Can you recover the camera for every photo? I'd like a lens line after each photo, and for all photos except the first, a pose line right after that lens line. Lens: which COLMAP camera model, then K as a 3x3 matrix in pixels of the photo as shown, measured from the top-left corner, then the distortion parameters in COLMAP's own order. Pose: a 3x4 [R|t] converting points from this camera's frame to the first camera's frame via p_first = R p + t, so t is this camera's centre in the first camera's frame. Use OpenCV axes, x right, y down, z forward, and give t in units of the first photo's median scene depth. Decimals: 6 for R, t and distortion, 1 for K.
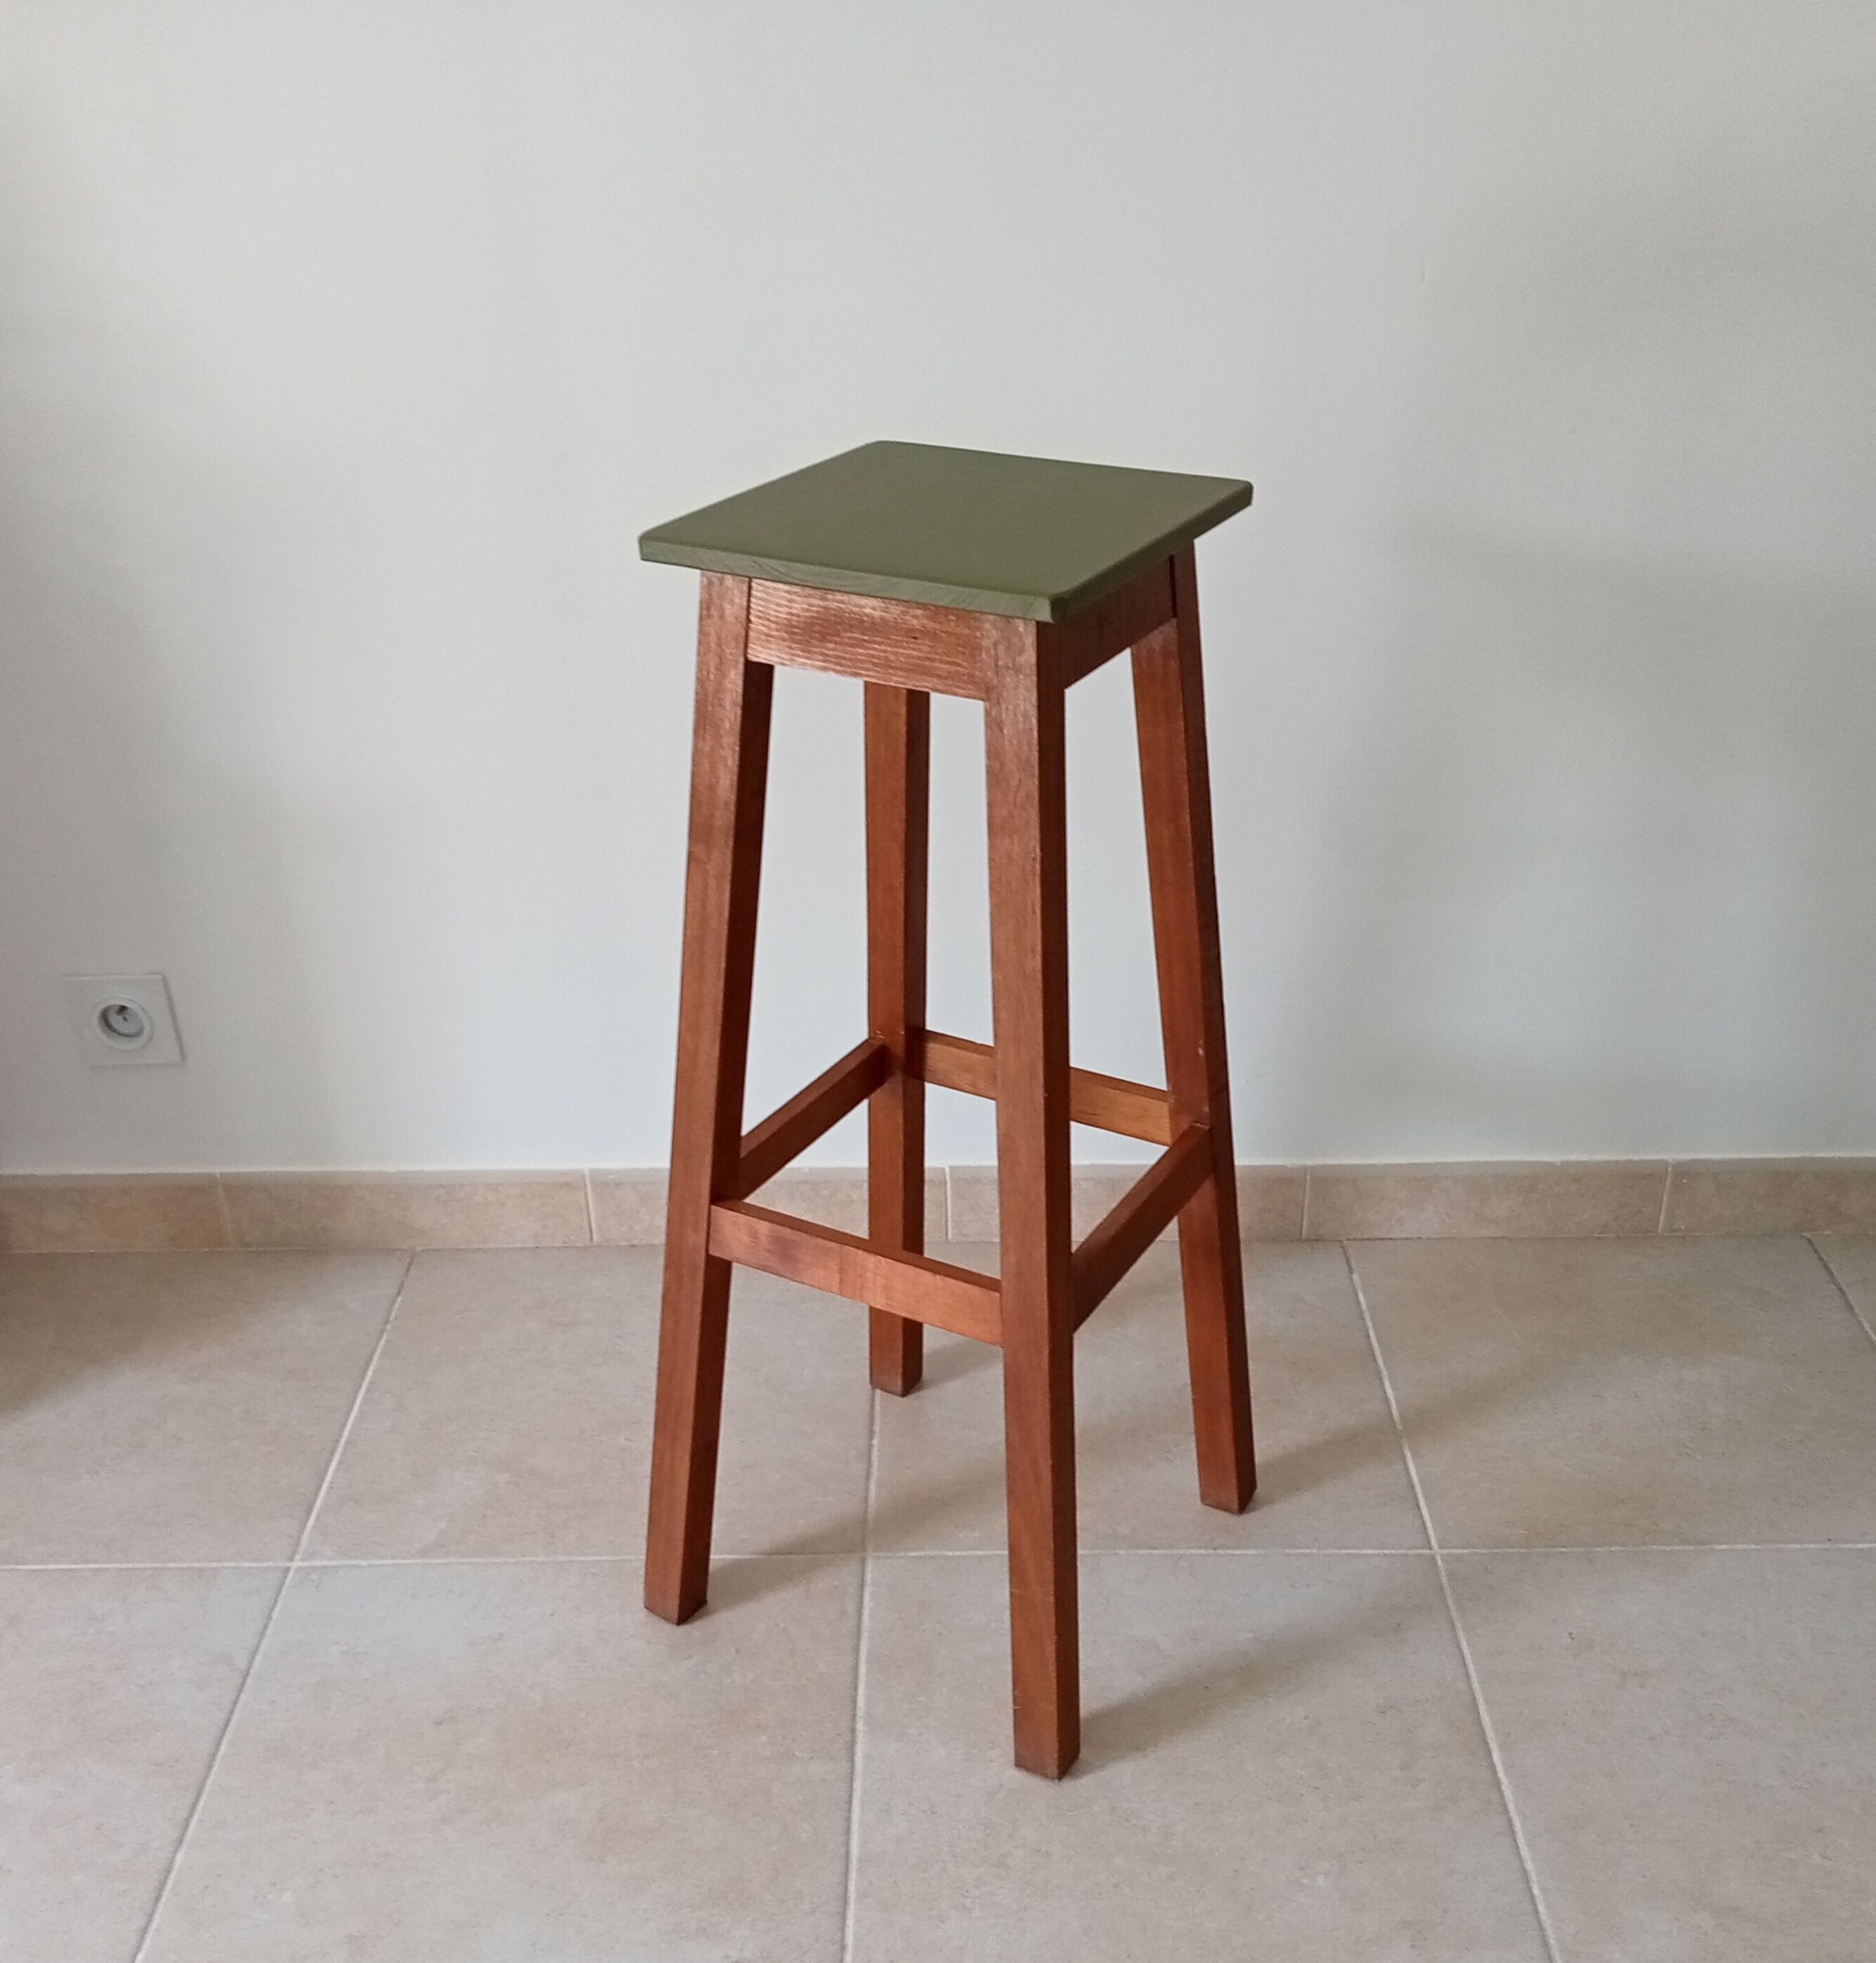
lens RADIAL K [[2108.9, 0, 959.2], [0, 2108.9, 1103.4], [0, 0, 1]] dist [0.021382, 0.000000]
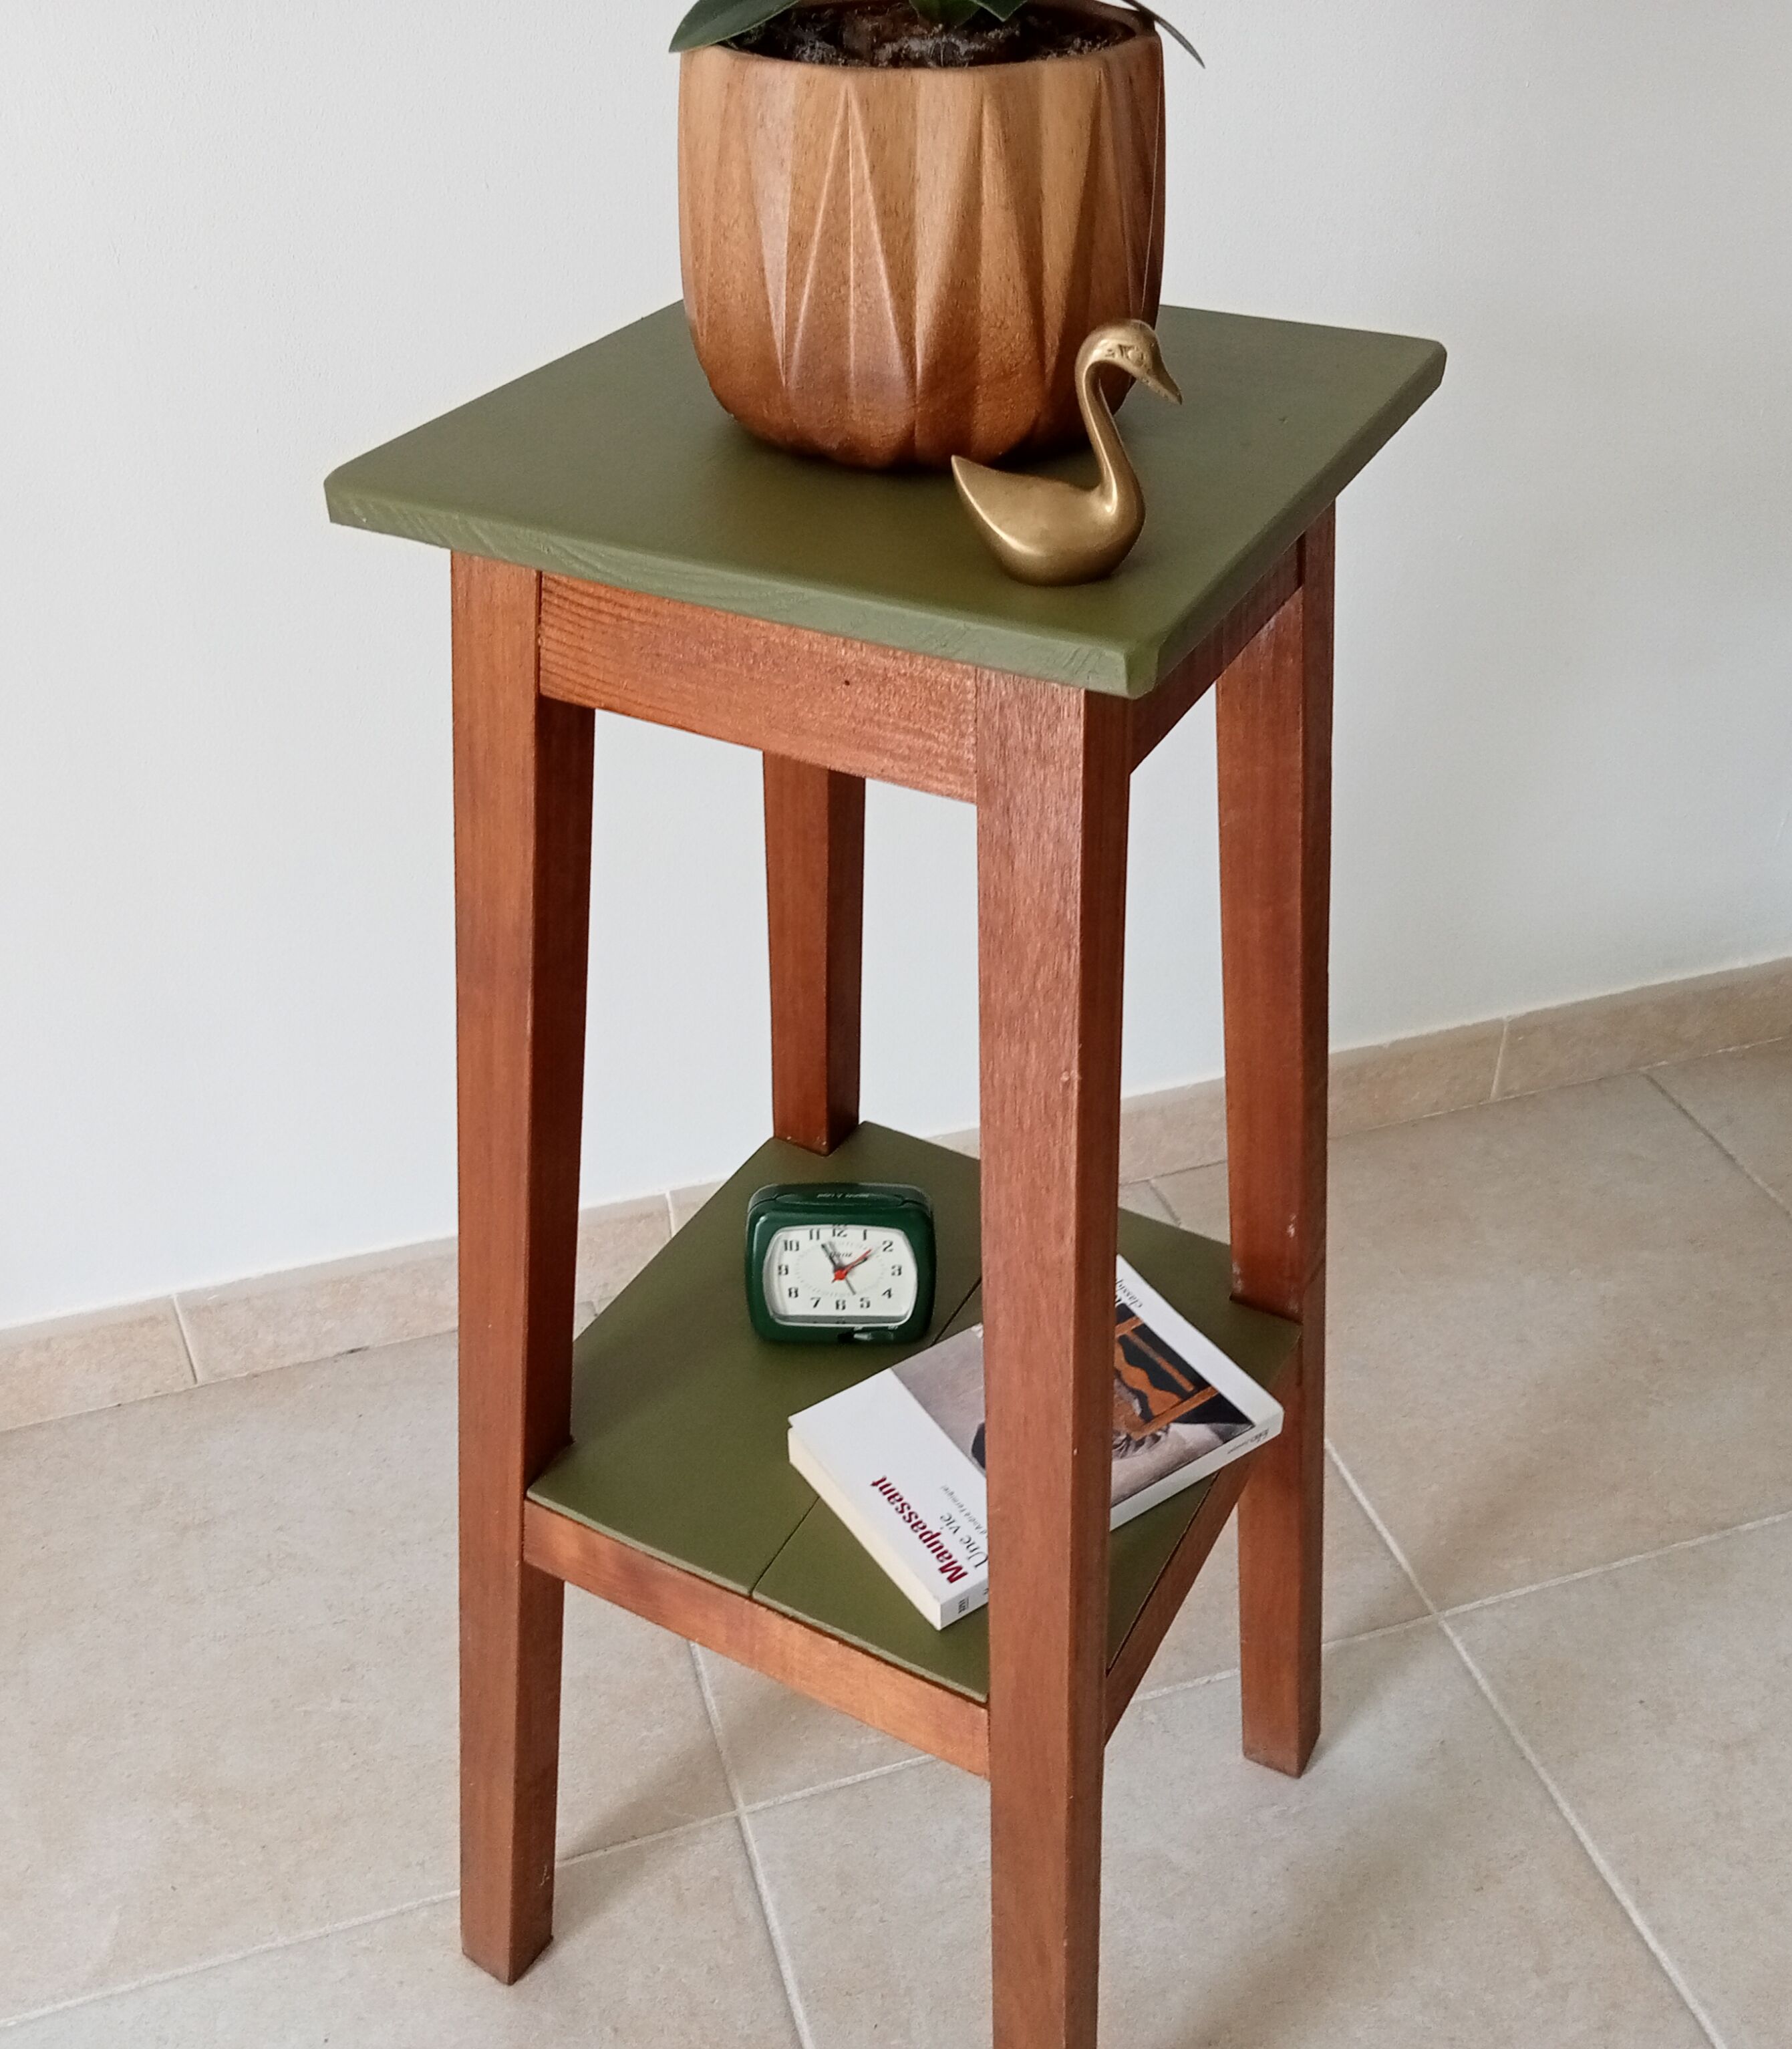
lens RADIAL K [[2036.2, 0, 870.0], [0, 2036.2, 1030.9], [0, 0, 1]] dist [0.010214, 0.000000]
pose [[0.955707, -0.179244, 0.233445, -0.119450], [0.153577, 0.980328, 0.123984, -0.133072], [-0.251076, -0.082640, 0.964433, 0.343246]]
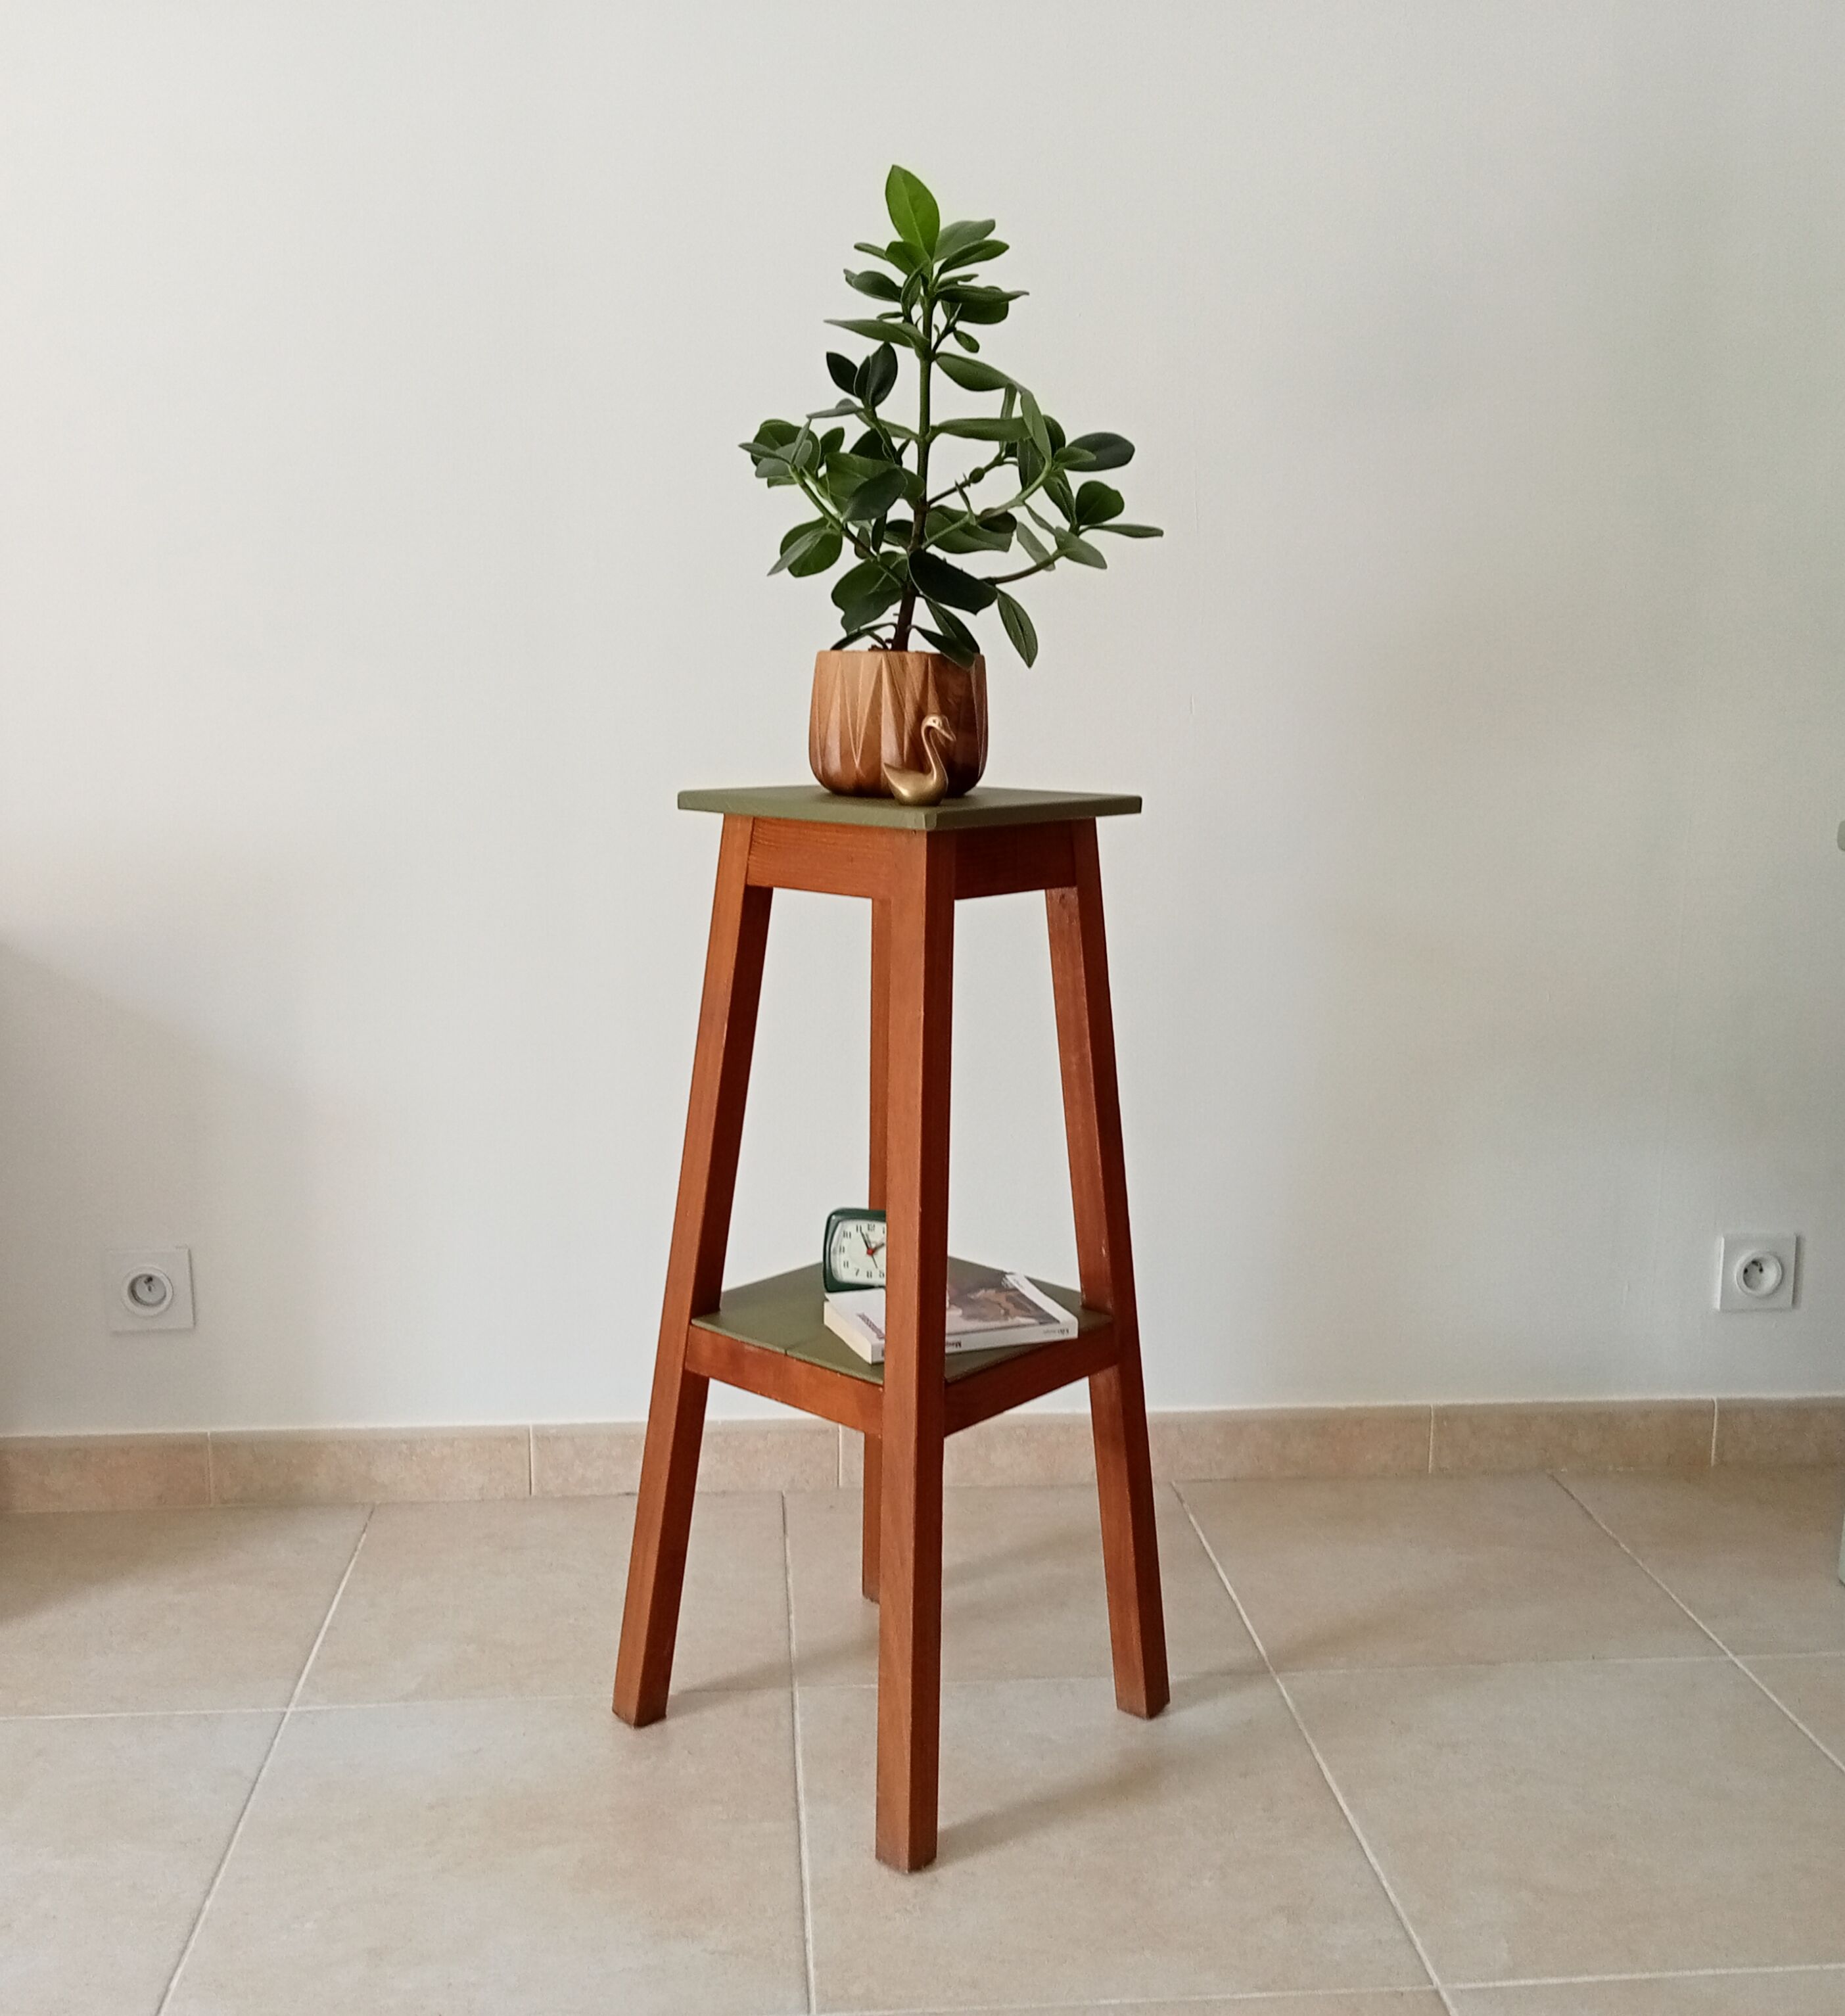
lens RADIAL K [[1997.6, 0, 899.2], [0, 1997.6, 1014.7], [0, 0, 1]] dist [0.011761, 0.000000]
pose [[0.996849, 0.006110, 0.079091, -0.077434], [0.021046, 0.940932, -0.337940, 0.244560], [-0.076484, 0.338540, 0.937838, -0.166927]]
